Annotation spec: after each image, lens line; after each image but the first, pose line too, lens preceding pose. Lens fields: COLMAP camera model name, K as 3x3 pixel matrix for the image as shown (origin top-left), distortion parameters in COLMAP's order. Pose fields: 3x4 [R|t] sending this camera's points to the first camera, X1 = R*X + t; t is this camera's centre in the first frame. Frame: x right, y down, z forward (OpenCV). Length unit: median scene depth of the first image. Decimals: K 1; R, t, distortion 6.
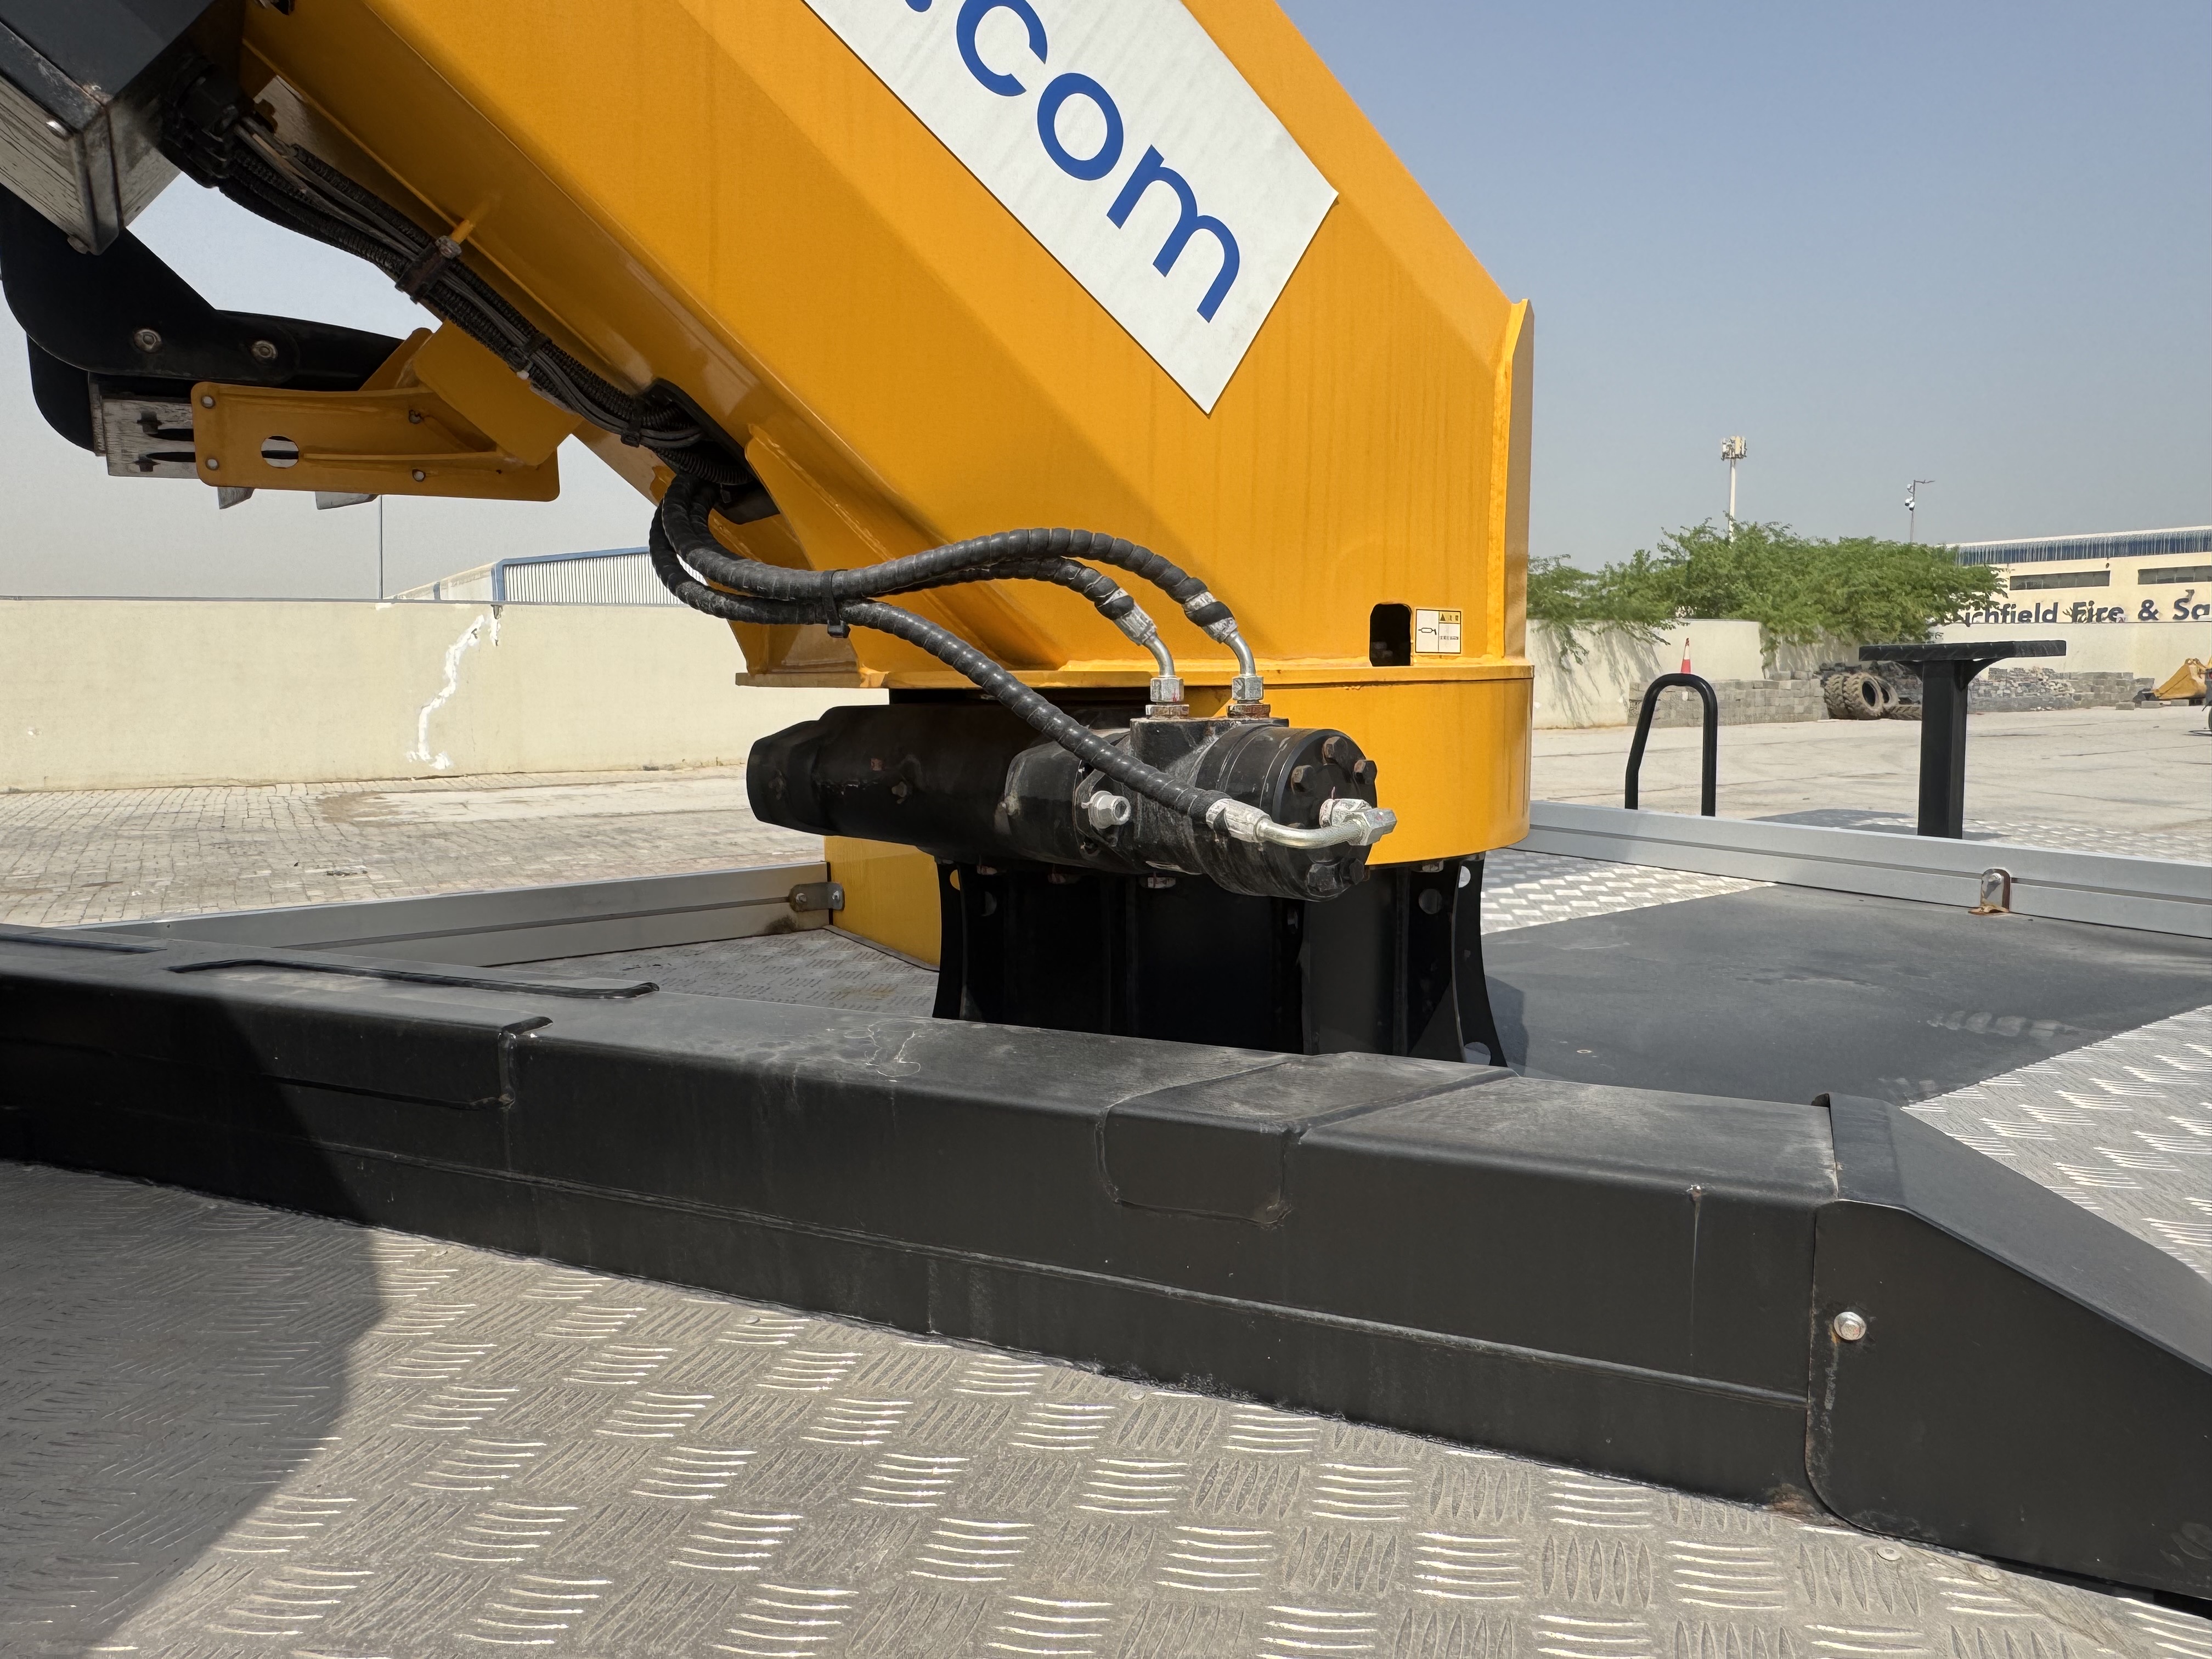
lens RADIAL K [[1422.9, 0, 1101.4], [0, 1422.9, 849.7], [0, 0, 1]] dist [-0.000330, 0.003450]
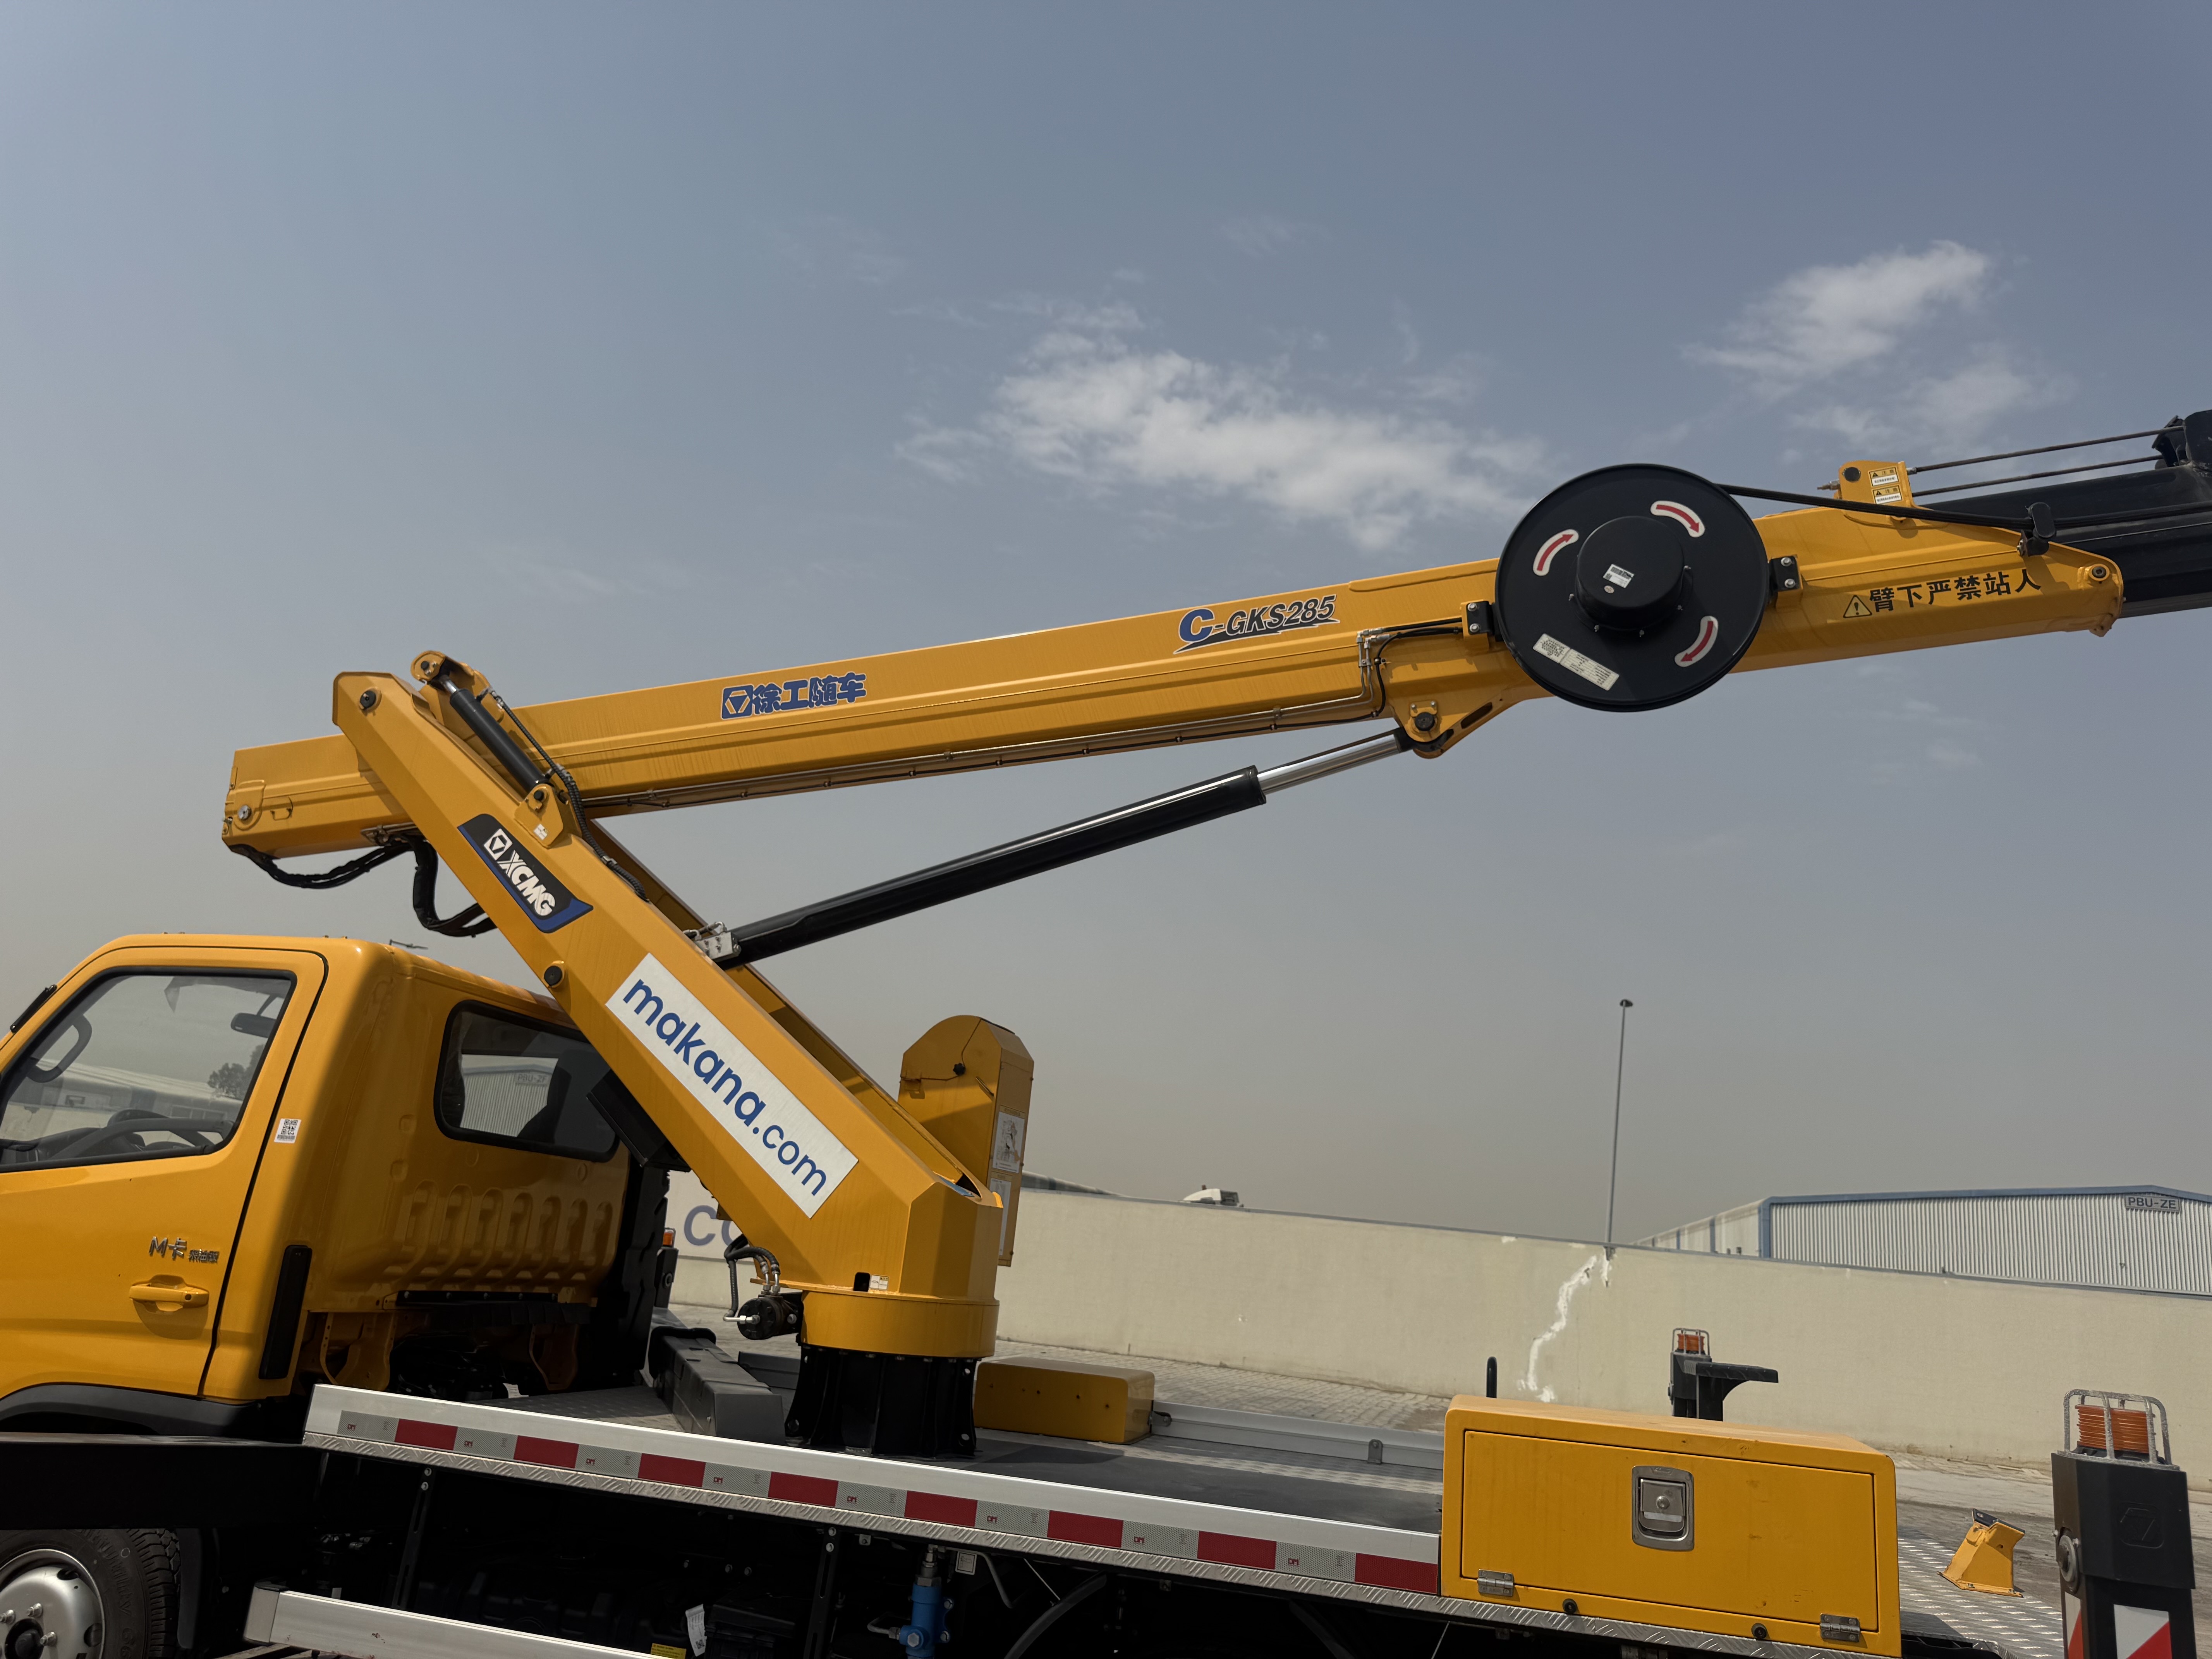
lens RADIAL K [[1571.5, 0, 1109.3], [0, 1571.5, 830.7], [0, 0, 1]] dist [0.070857, -0.049577]
pose [[0.673542, -0.115149, -0.730124, 0.137929], [-0.195370, 0.924926, -0.326101, -0.000965], [0.712861, 0.362287, 0.600480, -0.050479]]
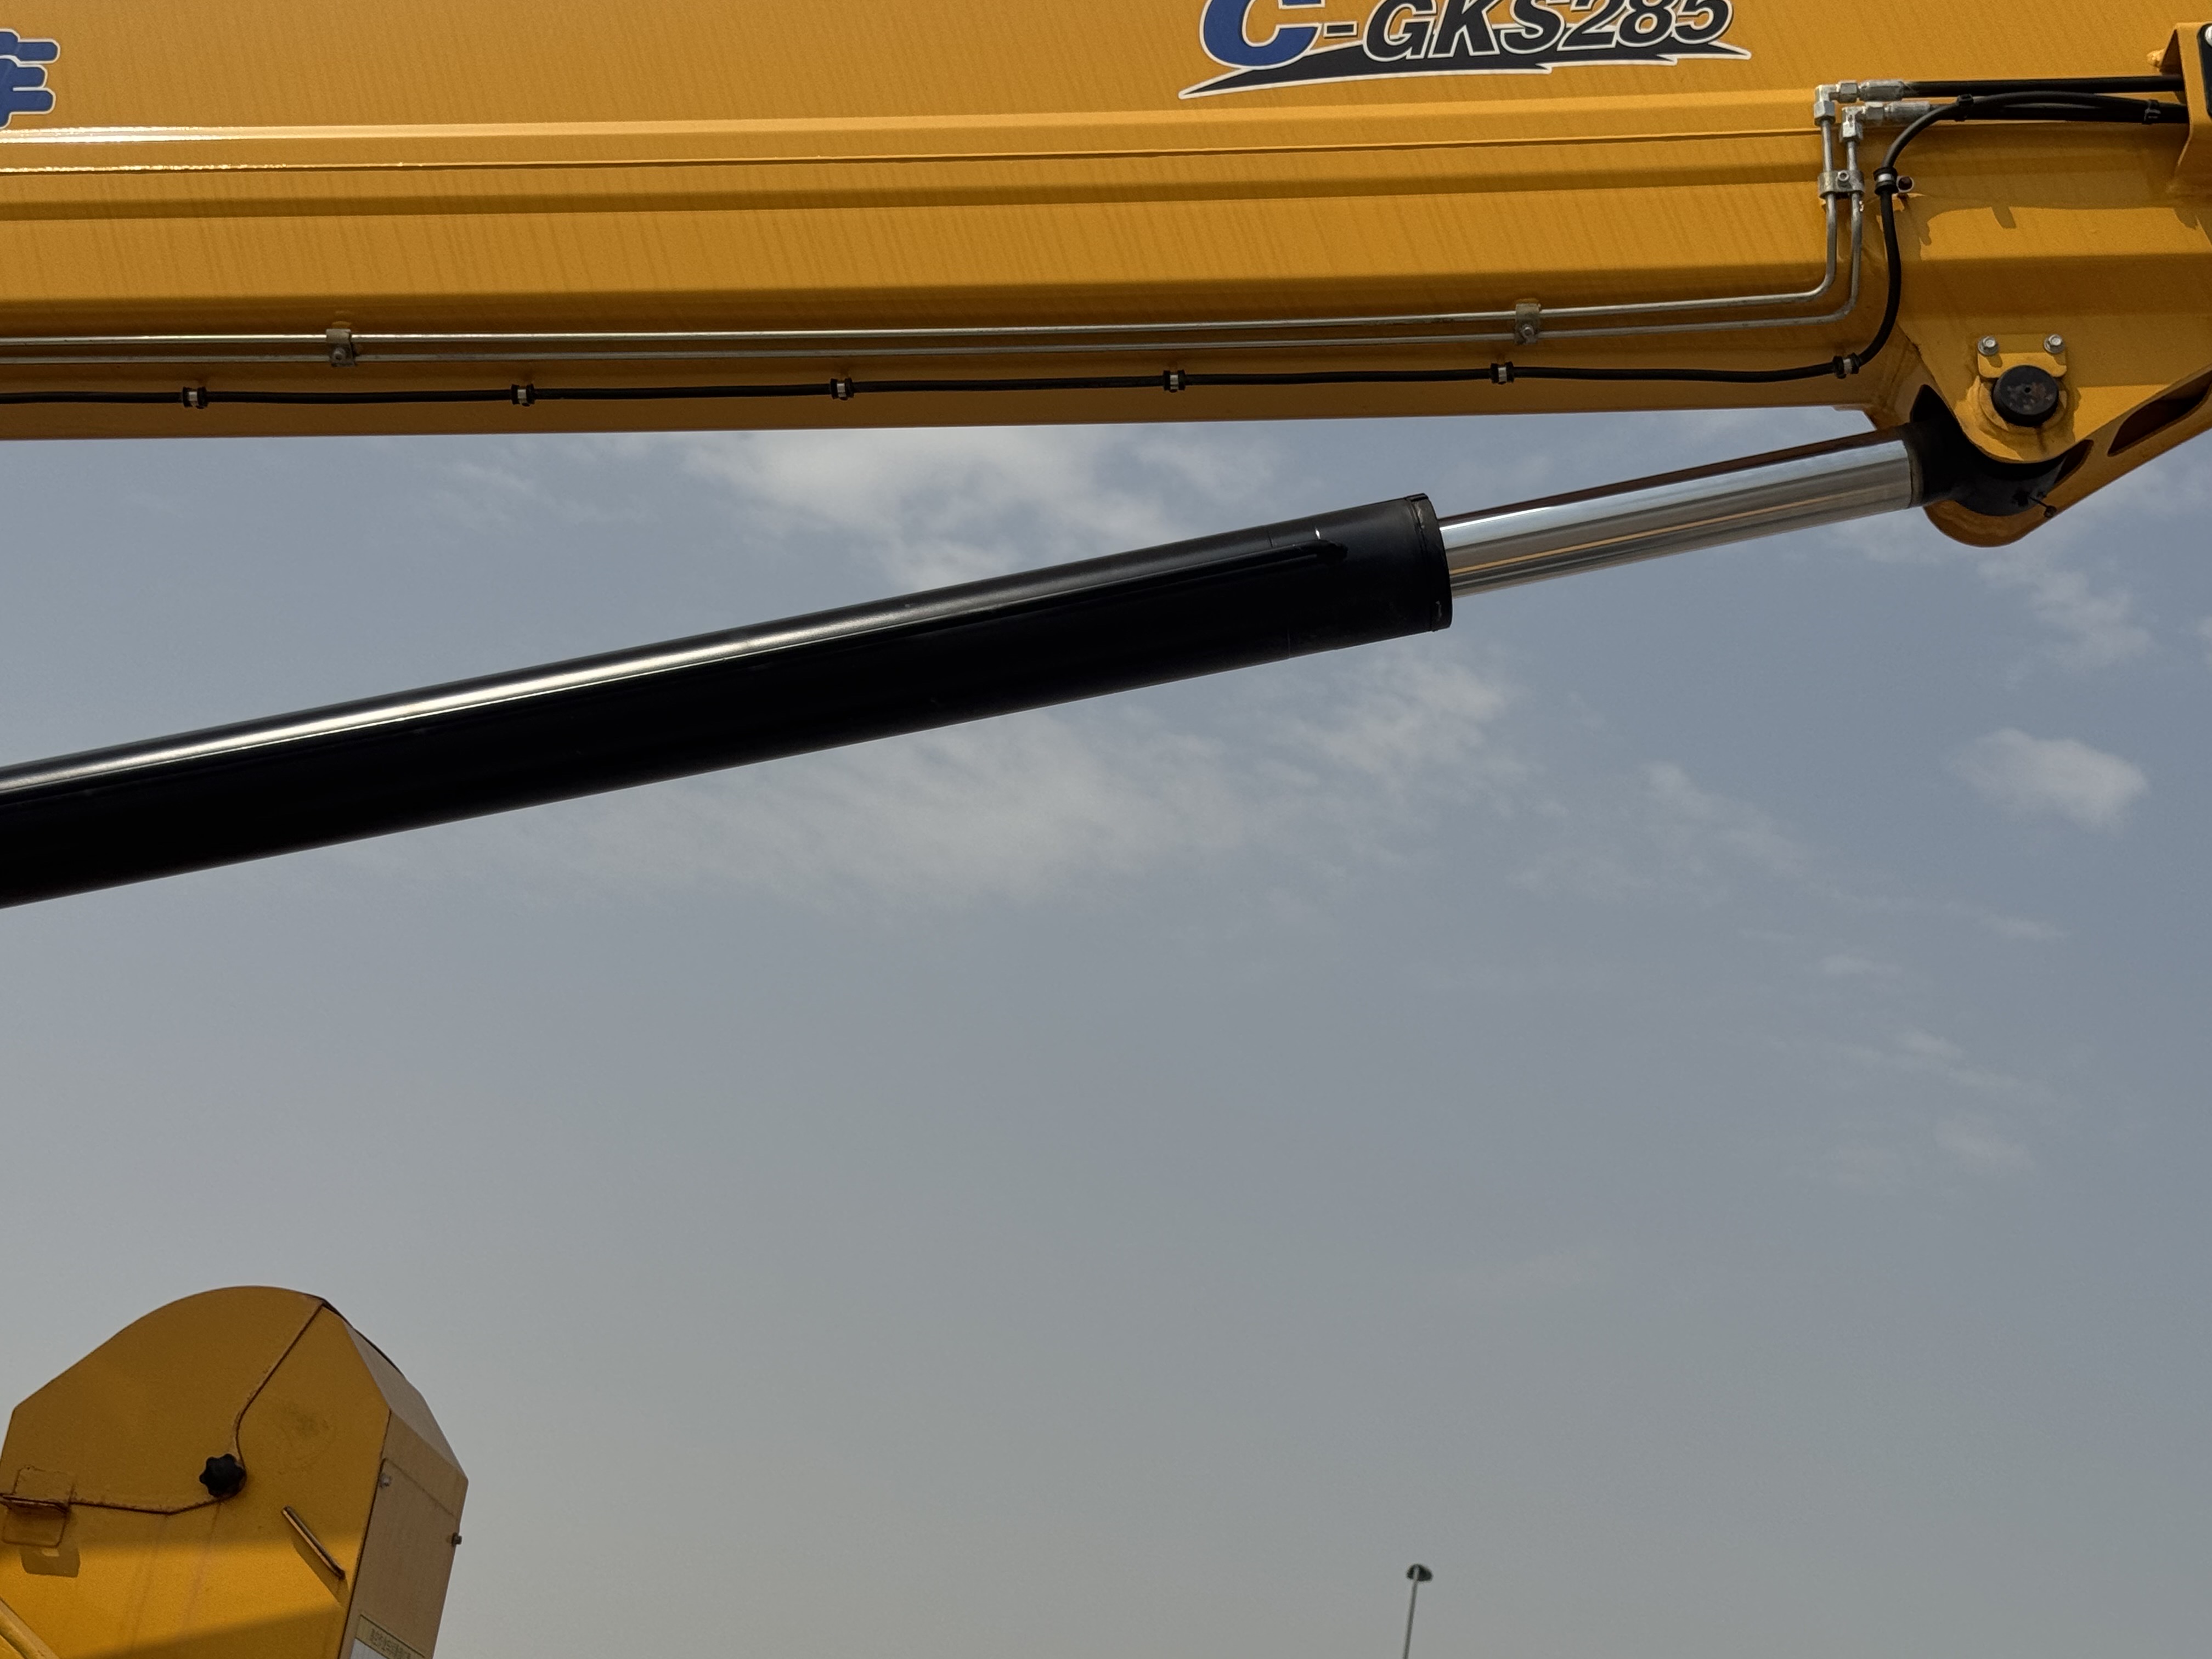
lens RADIAL K [[3382.1, 0, 1043.7], [0, 3382.1, 838.4], [0, 0, 1]] dist [0.185335, 0.000000]
pose [[0.819066, -0.091316, -0.566386, 0.079872], [-0.215576, 0.865912, -0.451357, -0.004451], [0.531657, 0.491790, 0.689554, -0.018092]]
